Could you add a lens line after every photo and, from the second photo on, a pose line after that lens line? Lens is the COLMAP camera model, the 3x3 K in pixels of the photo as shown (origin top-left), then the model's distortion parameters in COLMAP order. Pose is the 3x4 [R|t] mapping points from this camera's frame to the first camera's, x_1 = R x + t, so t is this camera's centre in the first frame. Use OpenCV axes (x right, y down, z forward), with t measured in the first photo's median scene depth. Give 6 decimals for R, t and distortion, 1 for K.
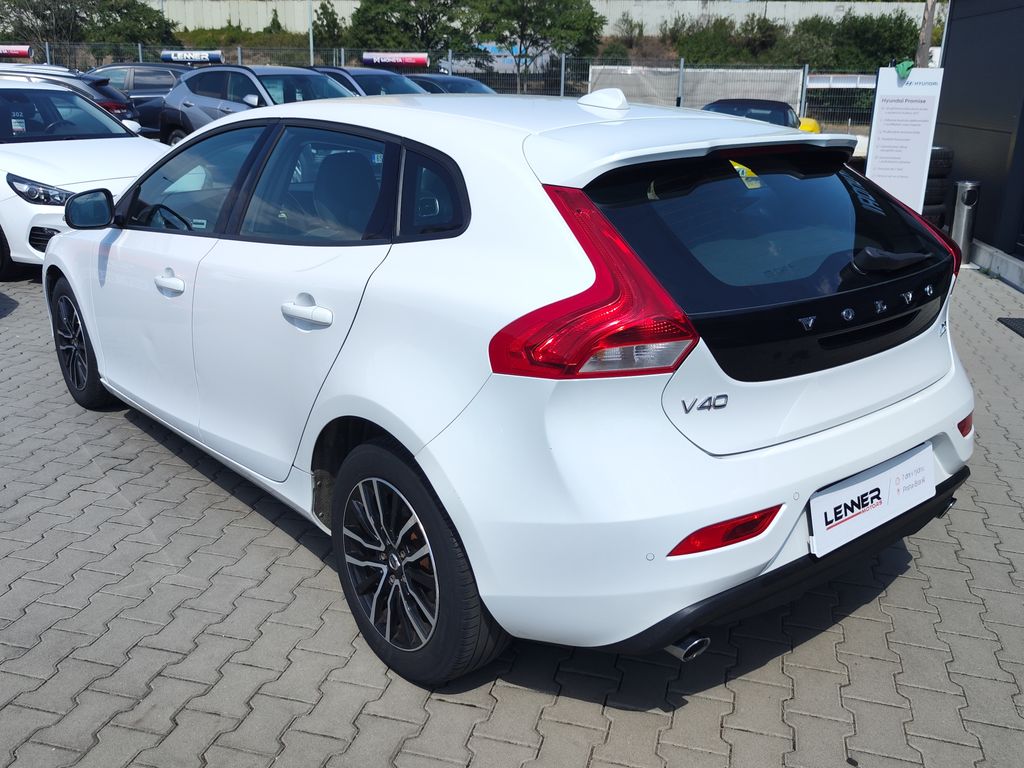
lens RADIAL K [[952.1, 0, 512.0], [0, 952.1, 384.0], [0, 0, 1]] dist [0.080563, -0.163088]
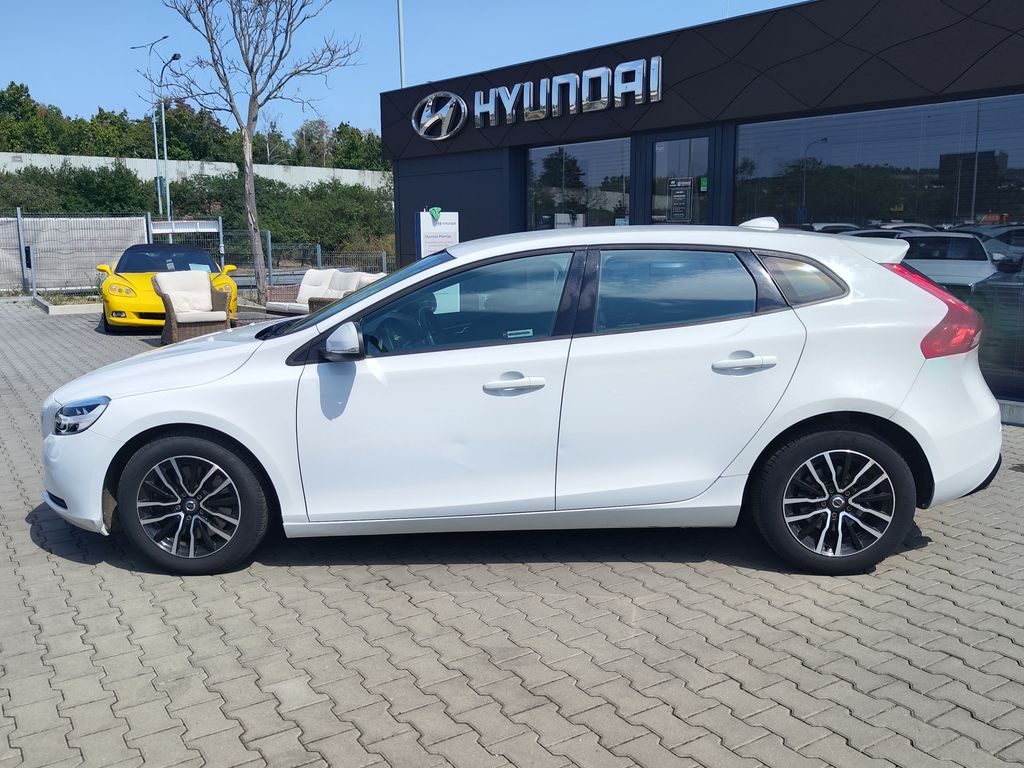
lens RADIAL K [[952.1, 0, 512.0], [0, 952.1, 384.0], [0, 0, 1]] dist [0.080563, -0.163088]
pose [[0.658815, -0.144614, 0.738275, -0.527490], [0.249910, 0.967691, -0.033460, -0.028247], [-0.709583, 0.206546, 0.673670, 0.084342]]
